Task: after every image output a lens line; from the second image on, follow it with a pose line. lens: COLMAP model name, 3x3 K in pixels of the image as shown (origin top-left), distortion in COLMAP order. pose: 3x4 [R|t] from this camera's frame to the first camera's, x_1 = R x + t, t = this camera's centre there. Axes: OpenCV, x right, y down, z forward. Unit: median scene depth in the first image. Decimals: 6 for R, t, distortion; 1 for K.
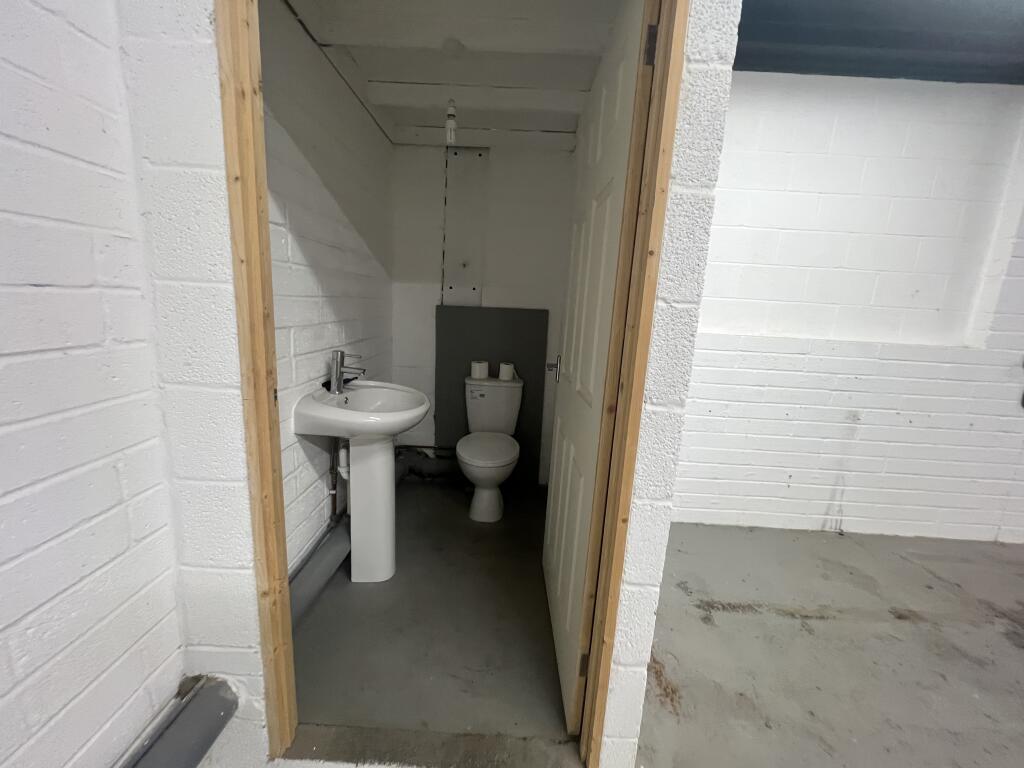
lens RADIAL K [[412.5, 0, 508.4], [0, 412.5, 385.9], [0, 0, 1]] dist [0.000976, 0.000185]
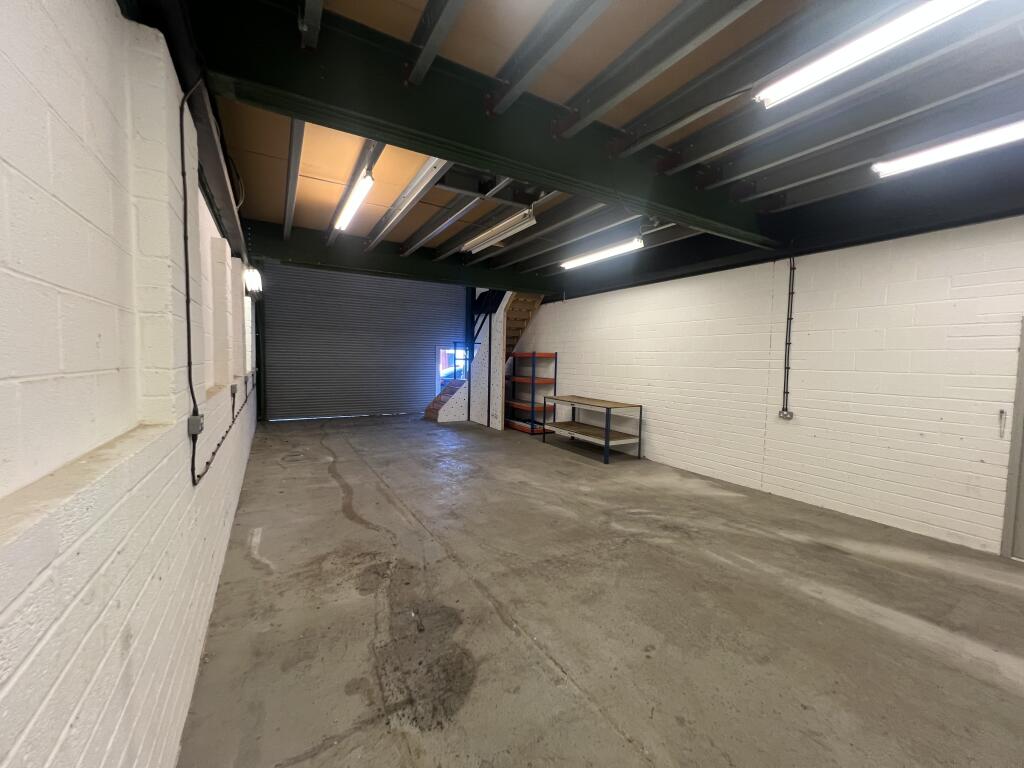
lens RADIAL K [[411.2, 0, 509.9], [0, 411.2, 379.3], [0, 0, 1]] dist [-0.002701, 0.000895]
pose [[-0.517540, -0.103635, 0.849360, 0.320813], [0.123990, 0.973078, 0.194281, -0.206428], [-0.846628, 0.205860, -0.490757, 0.826376]]
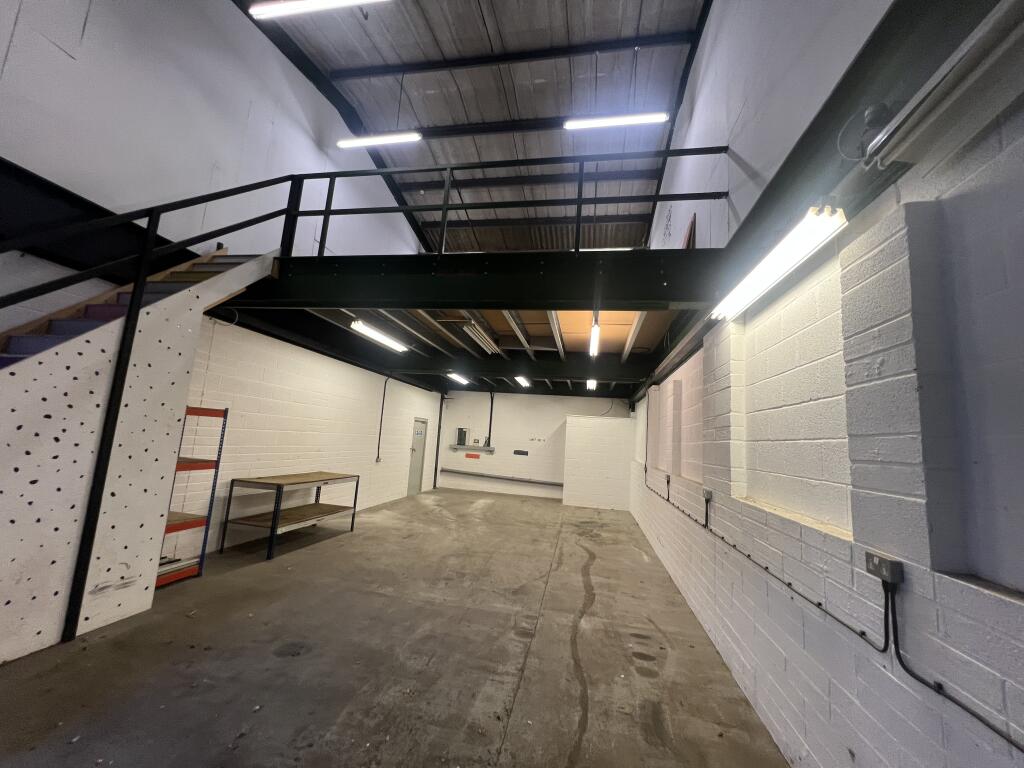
lens RADIAL K [[411.2, 0, 506.2], [0, 411.2, 381.1], [0, 0, 1]] dist [-0.002701, 0.000895]
pose [[-0.164986, -0.201767, -0.965437, 4.439638], [-0.270912, 0.950473, -0.152343, 0.070165], [0.948360, 0.236414, -0.211476, 0.476124]]
